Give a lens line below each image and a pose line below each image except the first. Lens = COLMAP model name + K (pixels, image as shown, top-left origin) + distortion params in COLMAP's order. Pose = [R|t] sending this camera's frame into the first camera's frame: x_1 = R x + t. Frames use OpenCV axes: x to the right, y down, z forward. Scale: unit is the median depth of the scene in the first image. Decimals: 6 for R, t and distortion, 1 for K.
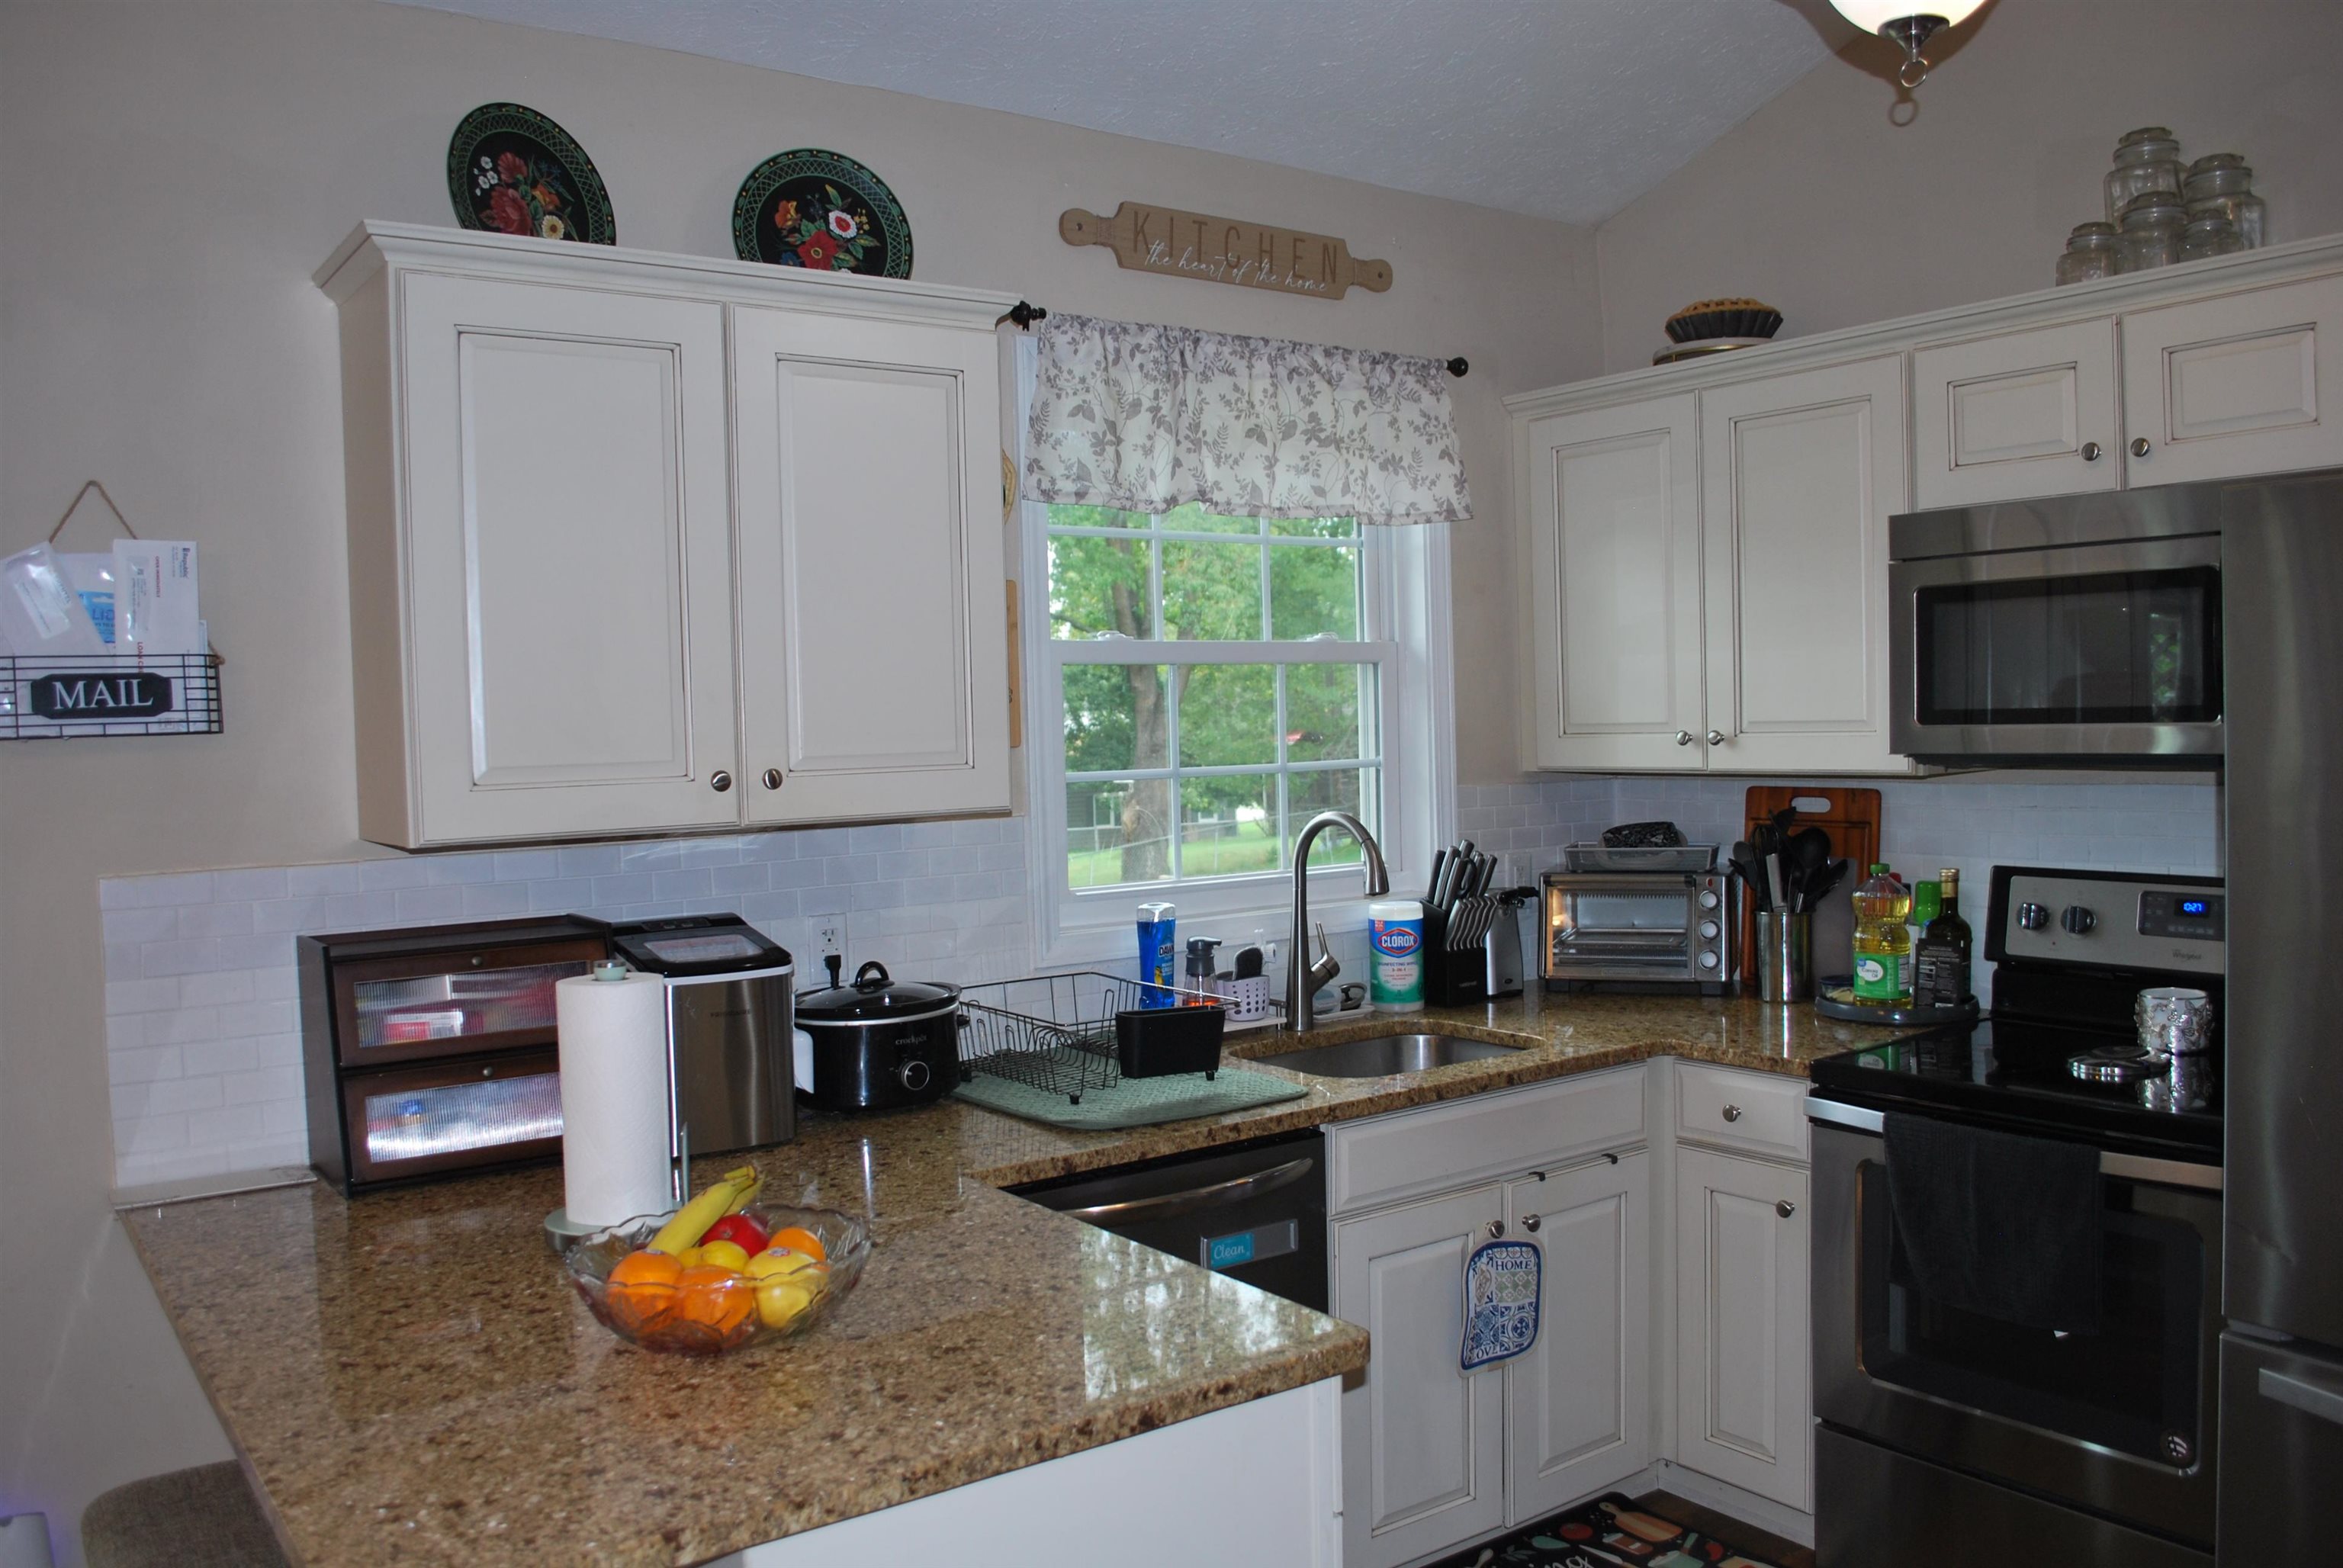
lens RADIAL K [[1857.0, 0, 1173.9], [0, 1857.0, 807.8], [0, 0, 1]] dist [-0.081709, 0.001594]
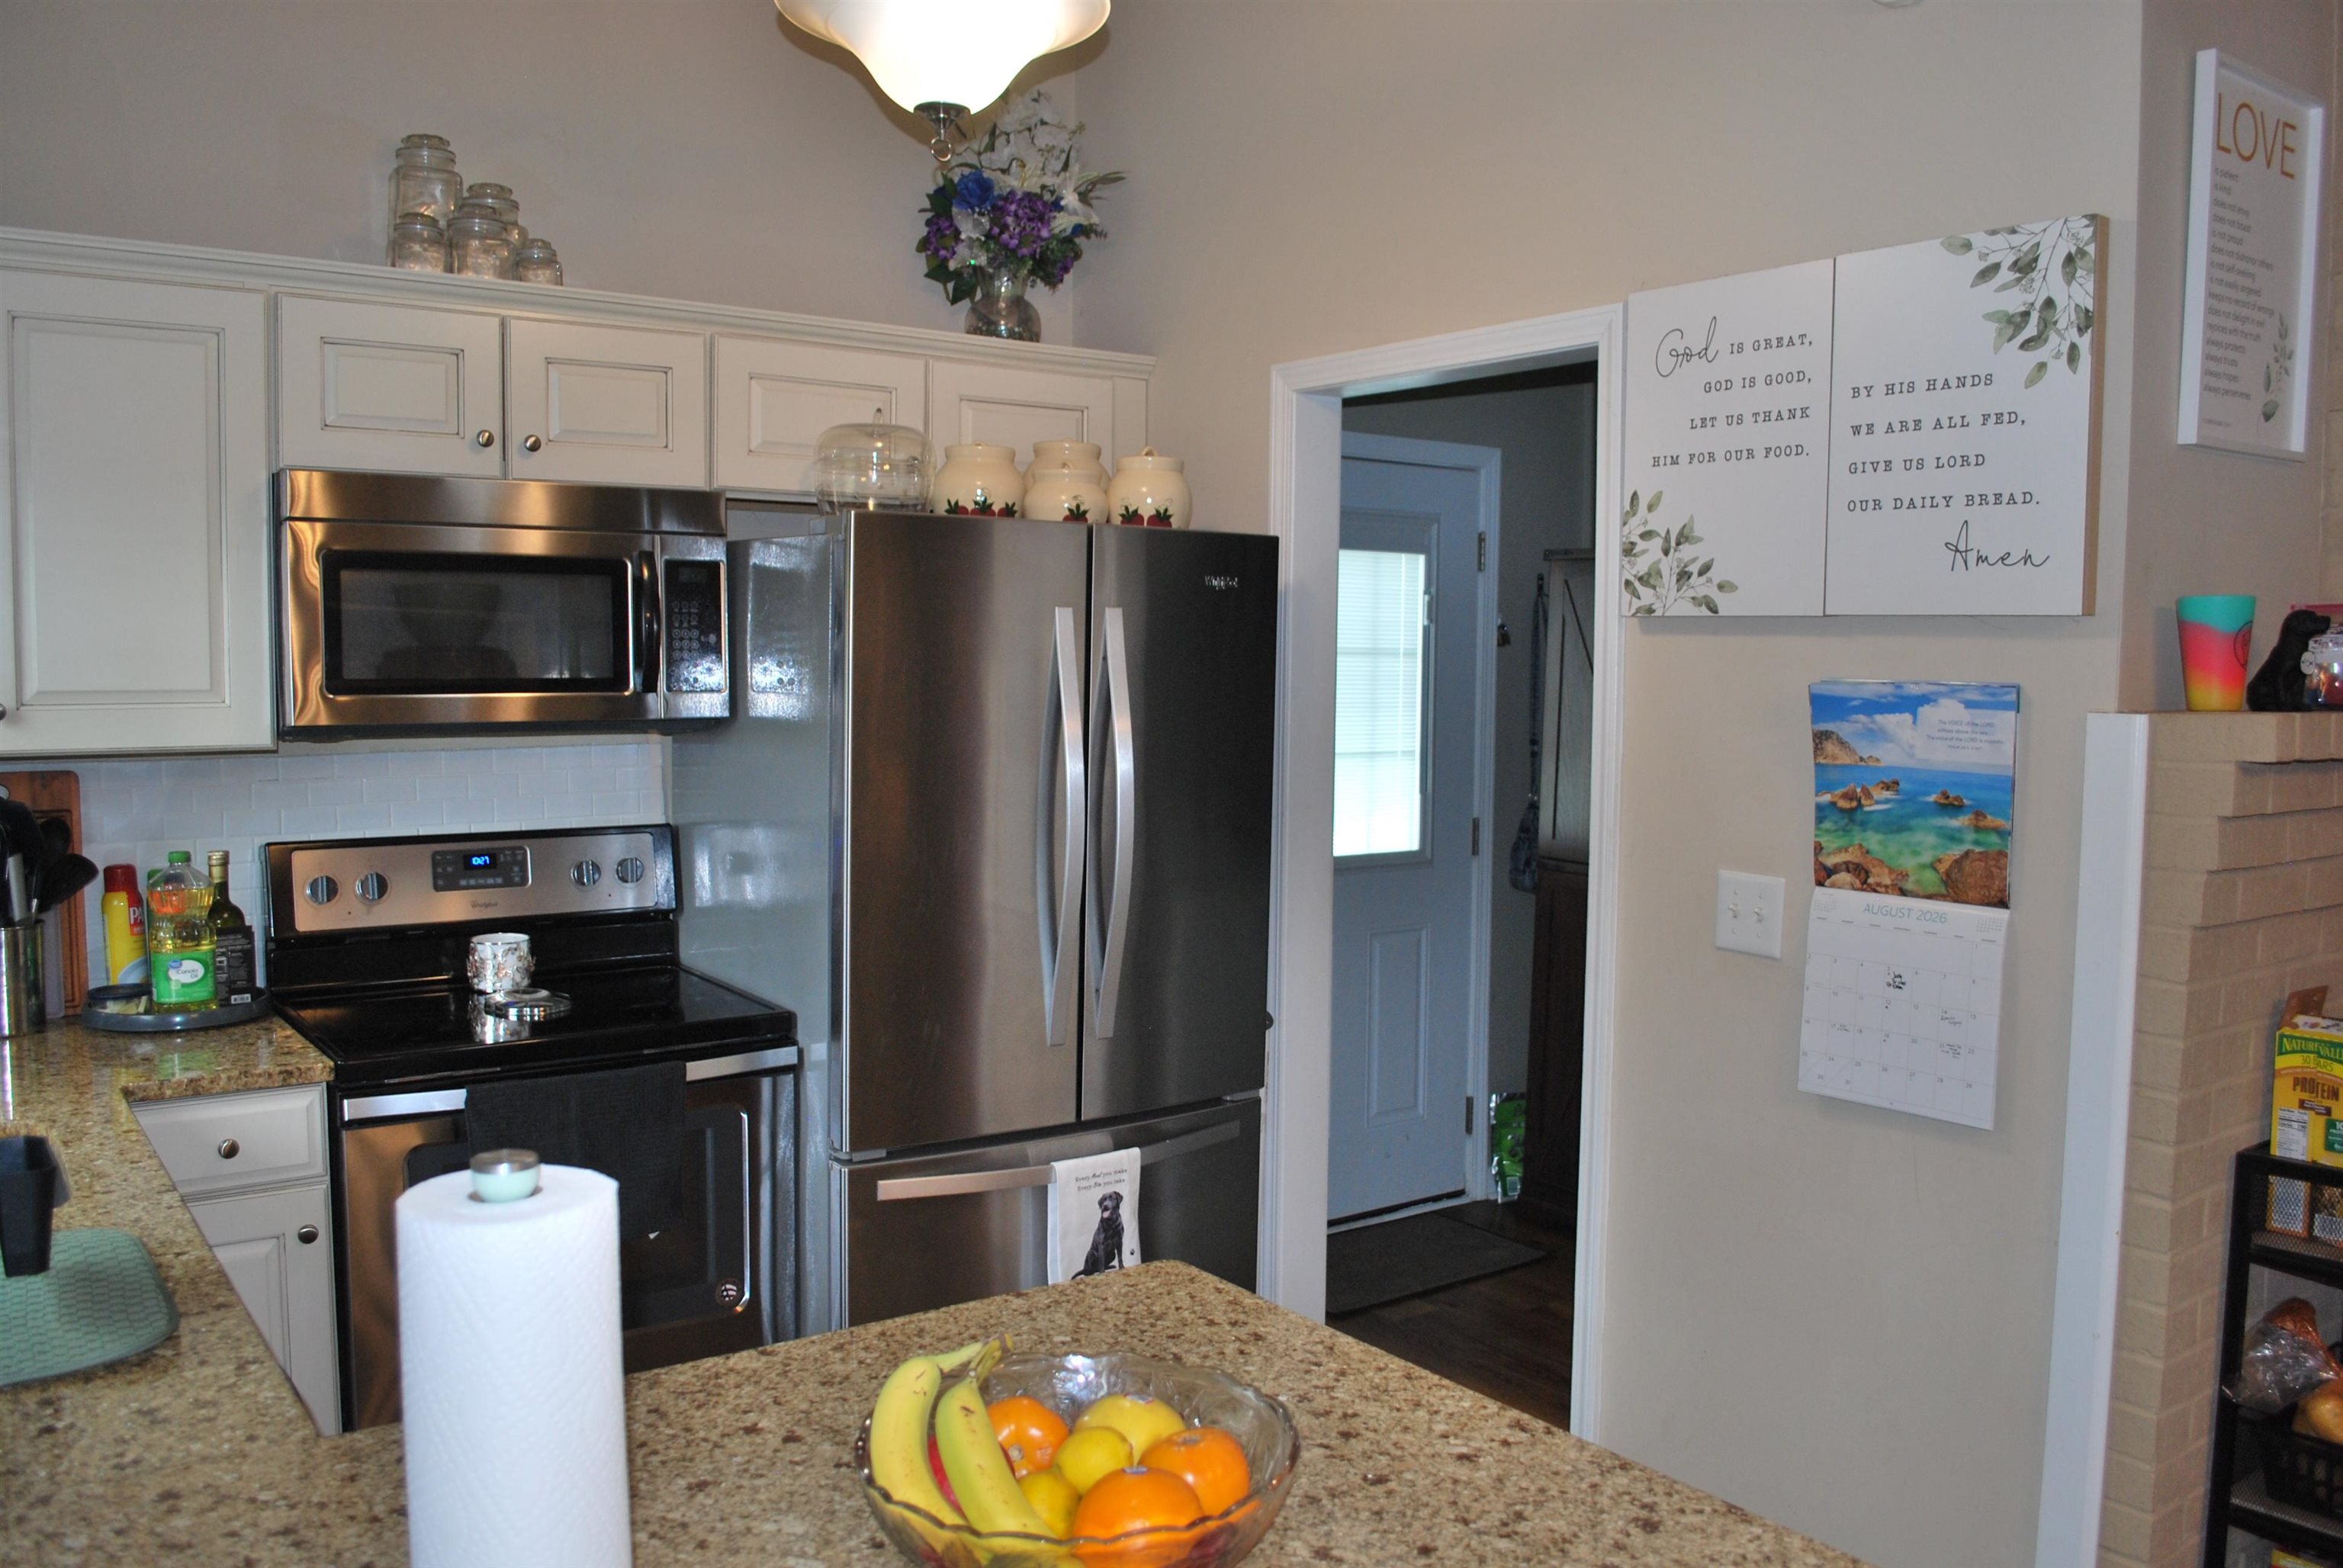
lens RADIAL K [[1857.0, 0, 1173.9], [0, 1857.0, 807.8], [0, 0, 1]] dist [-0.081709, 0.001594]
pose [[0.003955, -0.055072, 0.998475, -0.506918], [0.044356, 0.997509, 0.054843, -0.018207], [-0.999008, 0.044071, 0.006388, 0.525593]]
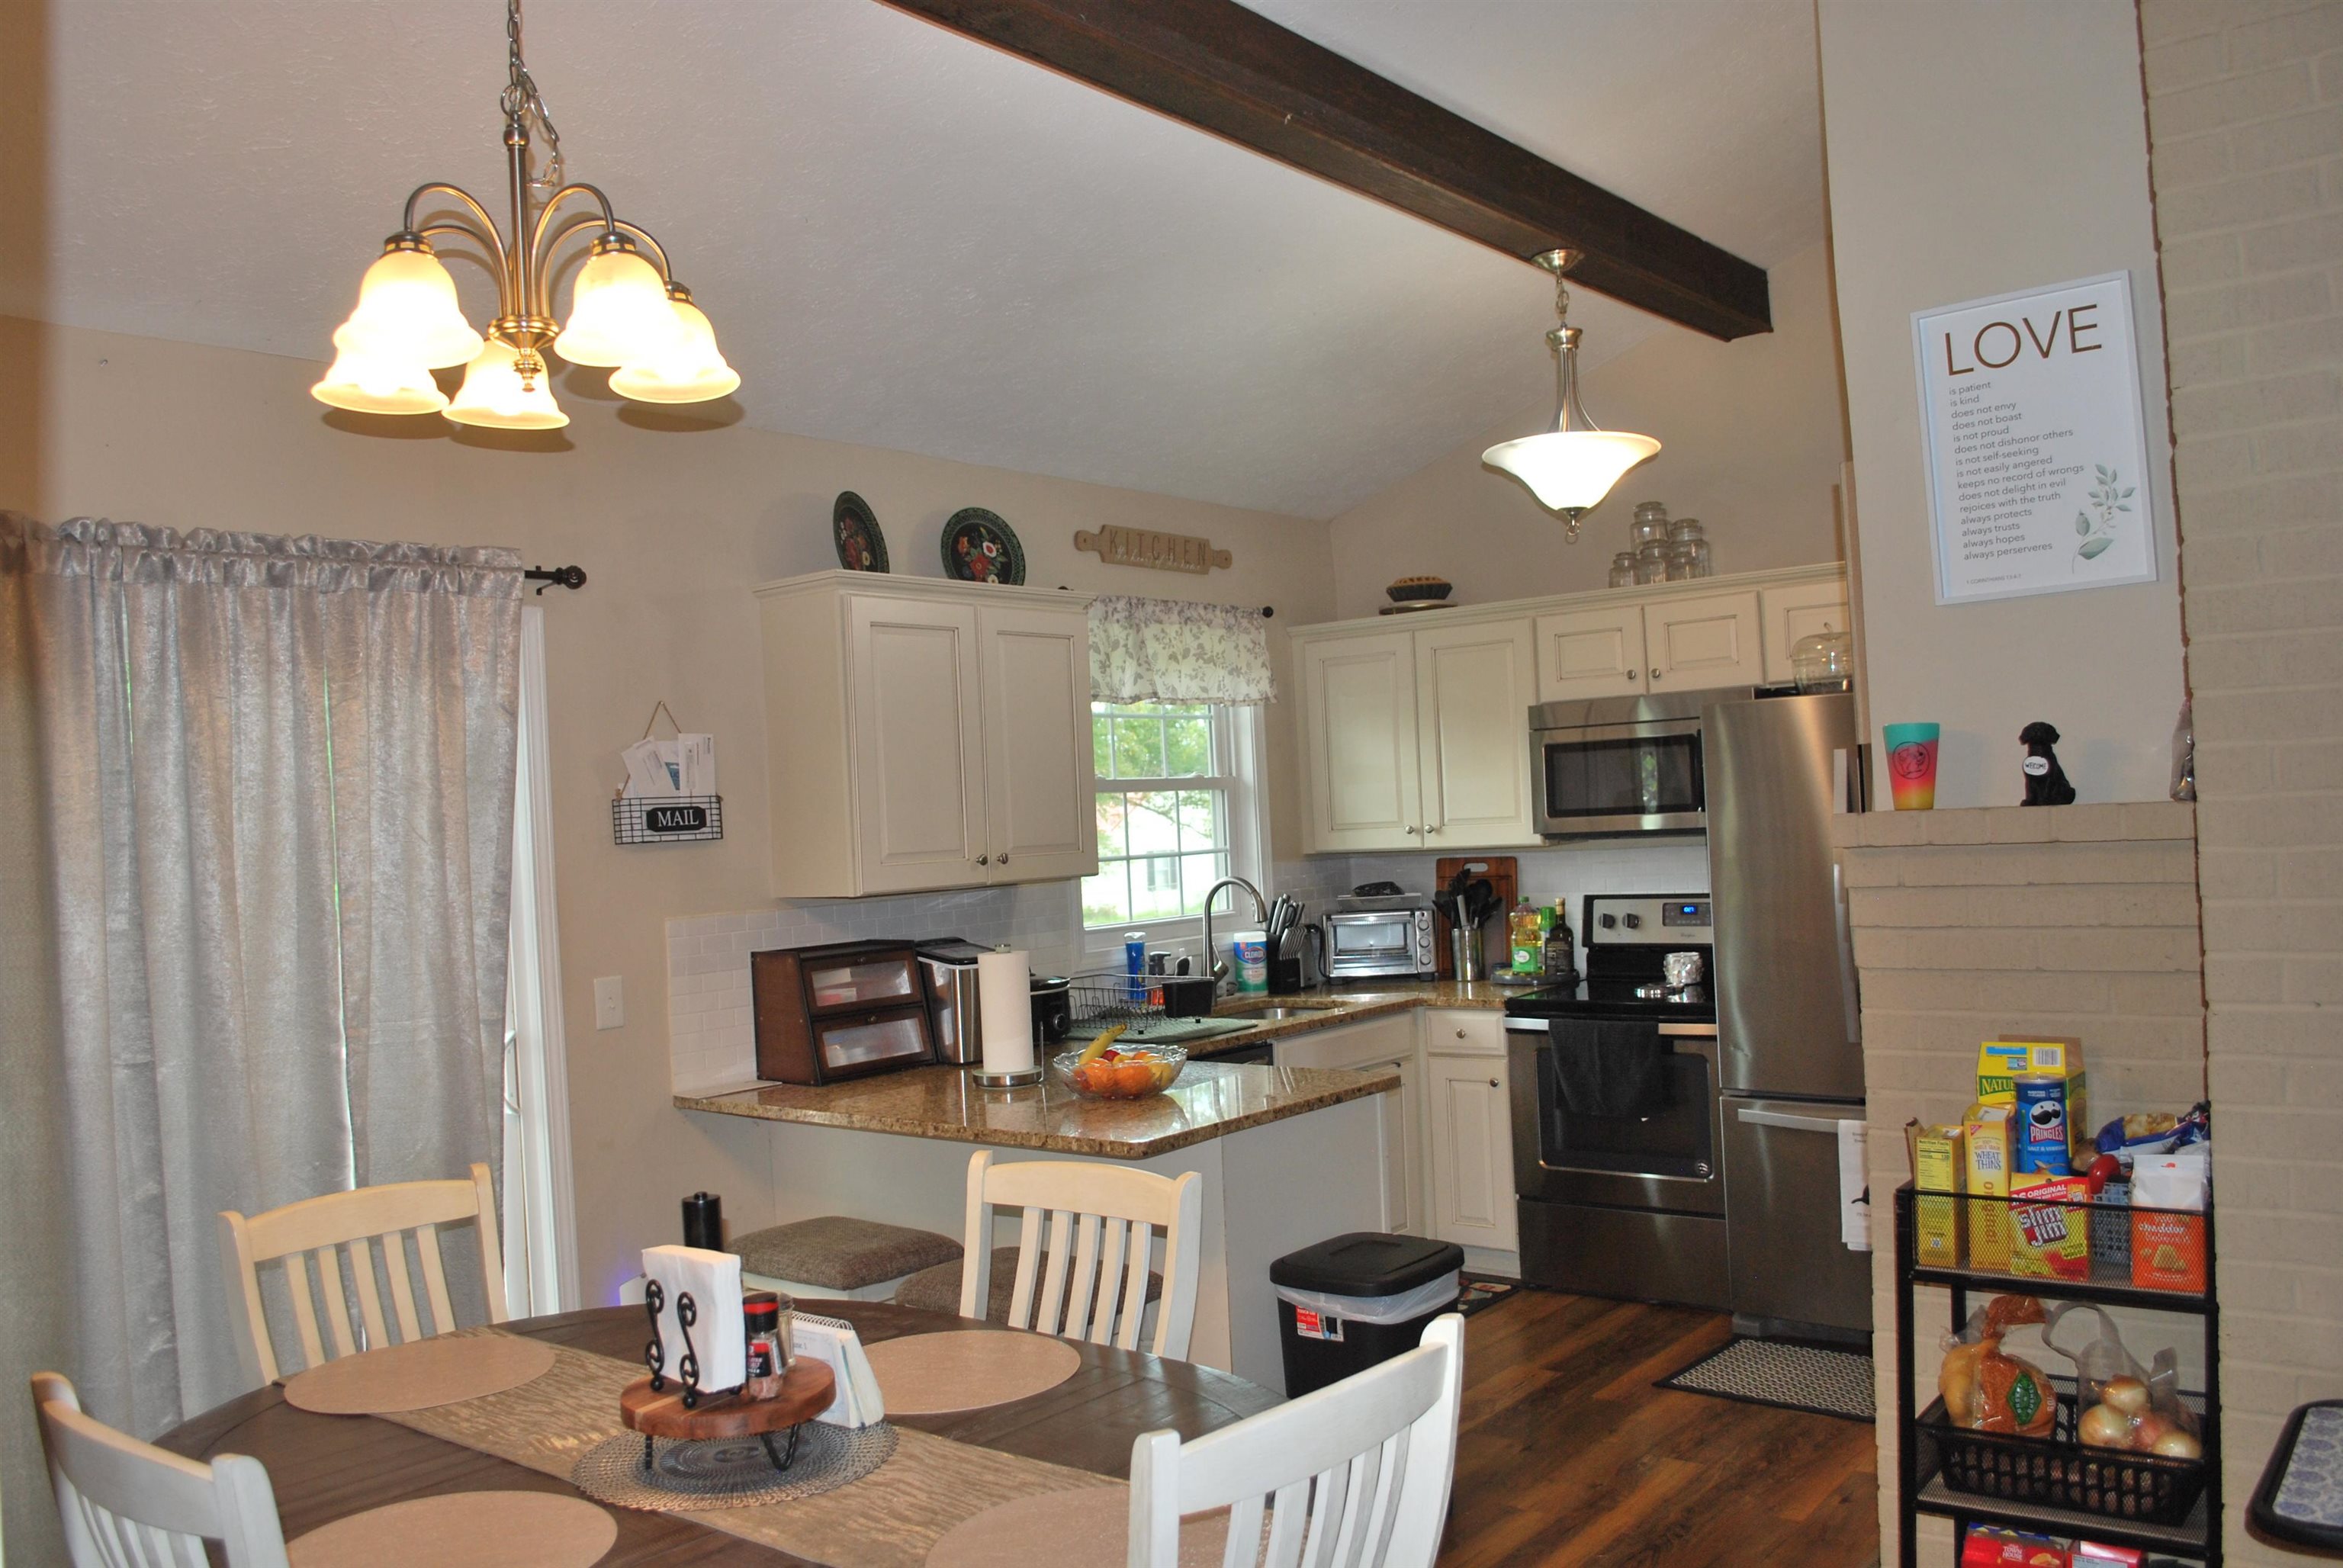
lens RADIAL K [[1857.0, 0, 1173.9], [0, 1857.0, 807.8], [0, 0, 1]] dist [-0.081709, 0.001594]
pose [[0.964364, -0.018735, 0.263916, -0.430751], [0.035527, 0.997626, -0.058997, 0.039609], [-0.262184, 0.066271, 0.962740, -0.672981]]
